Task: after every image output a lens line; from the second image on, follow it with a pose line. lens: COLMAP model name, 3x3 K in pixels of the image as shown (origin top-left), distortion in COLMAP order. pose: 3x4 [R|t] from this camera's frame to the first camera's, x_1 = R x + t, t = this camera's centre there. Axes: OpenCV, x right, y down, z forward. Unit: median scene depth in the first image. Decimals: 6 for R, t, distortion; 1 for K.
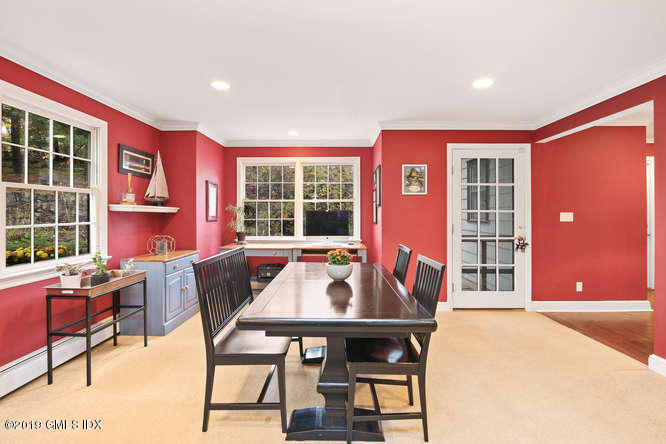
lens RADIAL K [[307.5, 0, 328.1], [0, 307.5, 212.5], [0, 0, 1]] dist [-0.016004, -0.000780]
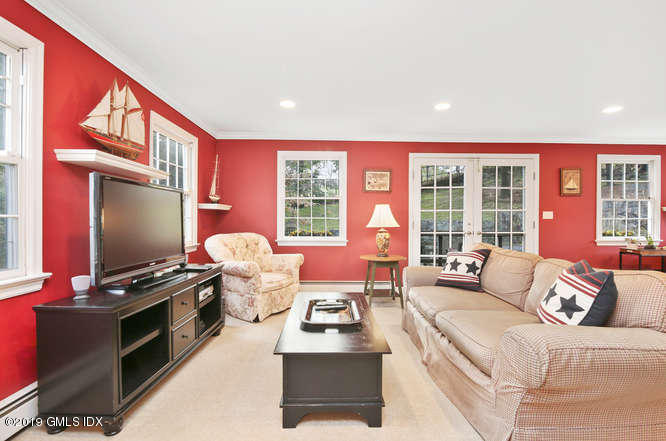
lens RADIAL K [[310.8, 0, 335.9], [0, 310.8, 220.2], [0, 0, 1]] dist [-0.020984, 0.002070]
pose [[0.040103, 0.004052, -0.999187, 0.616641], [-0.000913, 0.999992, 0.004019, 0.028052], [0.999195, 0.000751, 0.040106, -0.585824]]
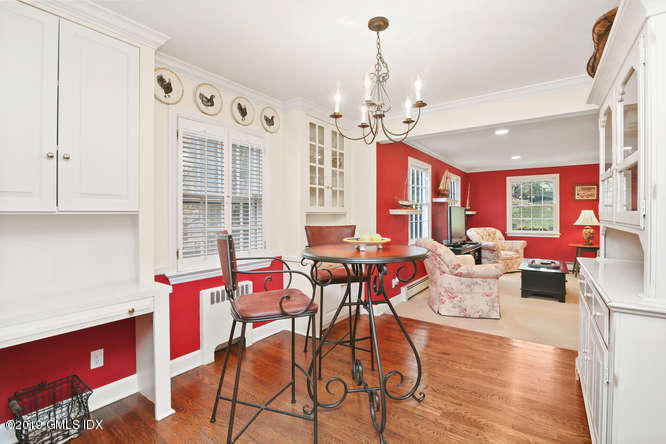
lens RADIAL K [[307.5, 0, 334.5], [0, 307.5, 216.3], [0, 0, 1]] dist [-0.016004, -0.000780]
pose [[-0.568688, 0.003923, -0.822544, 1.606461], [0.007647, 0.999971, -0.000517, 0.001744], [0.822518, -0.006584, -0.568701, -0.562557]]
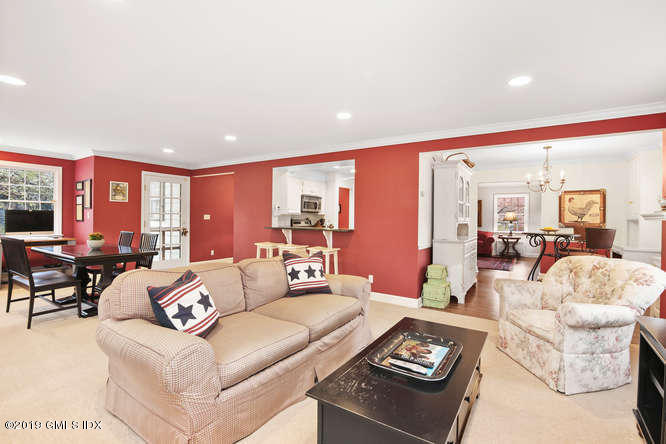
lens RADIAL K [[307.5, 0, 333.8], [0, 307.5, 220.5], [0, 0, 1]] dist [-0.016004, -0.000780]
pose [[0.525524, -0.002717, 0.850774, -0.449052], [-0.016679, 0.999770, 0.013495, -0.003417], [-0.850615, -0.021282, 0.525358, -0.708860]]
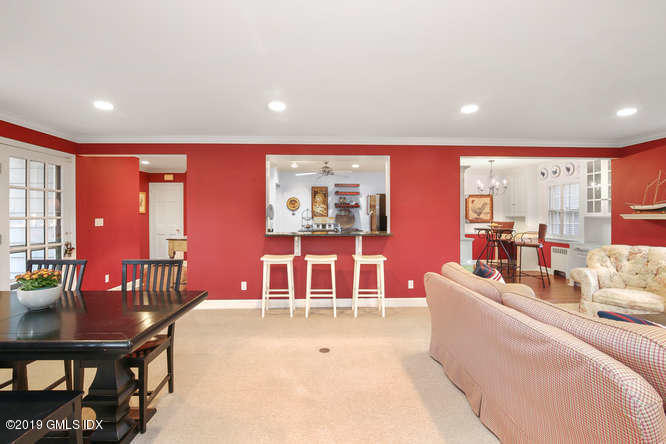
lens RADIAL K [[307.5, 0, 334.7], [0, 307.5, 216.9], [0, 0, 1]] dist [-0.016004, -0.000780]
pose [[-0.055957, -0.004867, 0.998421, -0.463333], [-0.002781, 0.999985, 0.004719, -0.014914], [-0.998429, -0.002512, -0.055970, 0.148146]]
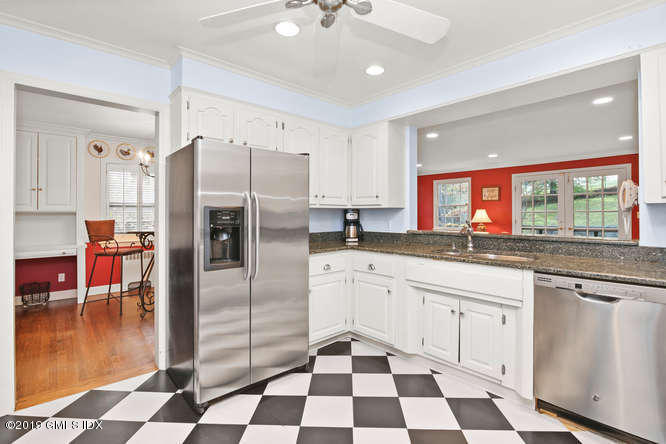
lens RADIAL K [[307.5, 0, 334.2], [0, 307.5, 213.2], [0, 0, 1]] dist [-0.016004, -0.000780]
pose [[-0.723841, 0.000526, -0.689967, 1.458062], [0.002748, 0.999994, -0.002120, 0.002451], [0.689962, -0.003430, -0.723838, 0.350617]]
